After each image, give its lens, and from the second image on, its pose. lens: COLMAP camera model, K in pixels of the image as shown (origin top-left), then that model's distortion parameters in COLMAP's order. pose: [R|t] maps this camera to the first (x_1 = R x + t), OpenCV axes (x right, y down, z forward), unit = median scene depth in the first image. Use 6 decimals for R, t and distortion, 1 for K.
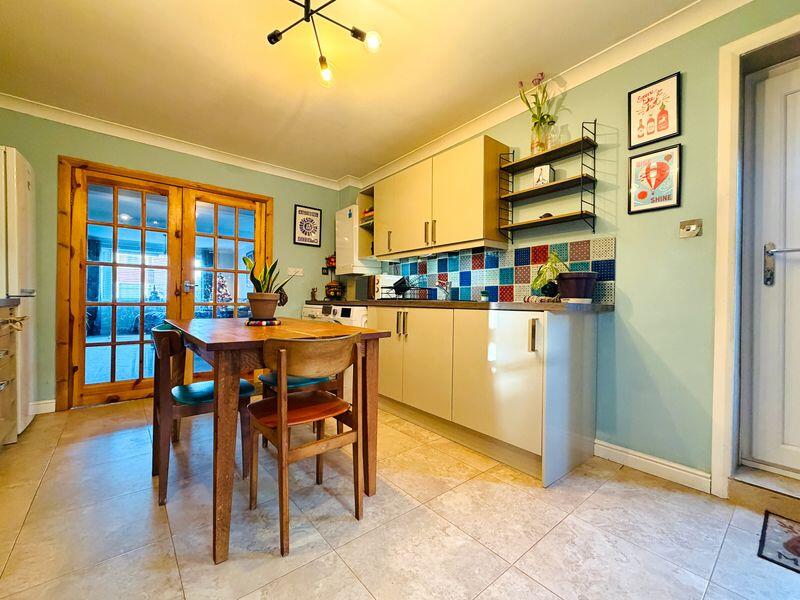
lens RADIAL K [[333.4, 0, 400.0], [0, 333.4, 300.0], [0, 0, 1]] dist [-0.000207, -0.000031]
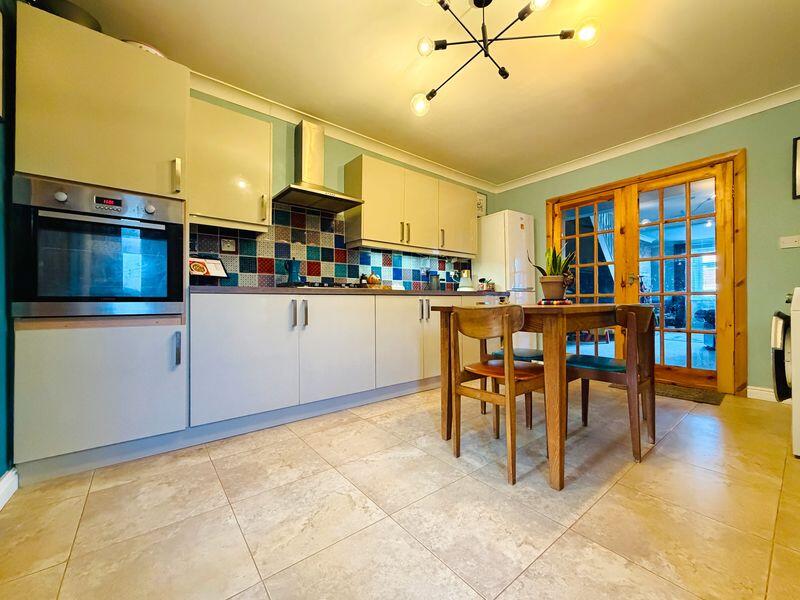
lens RADIAL K [[320.9, 0, 403.6], [0, 320.9, 298.9], [0, 0, 1]] dist [0.000918, 0.000306]
pose [[-0.010151, -0.021007, -0.999728, 0.451297], [0.008638, 0.999740, -0.021095, 0.048921], [0.999911, -0.008850, -0.009967, 0.340688]]
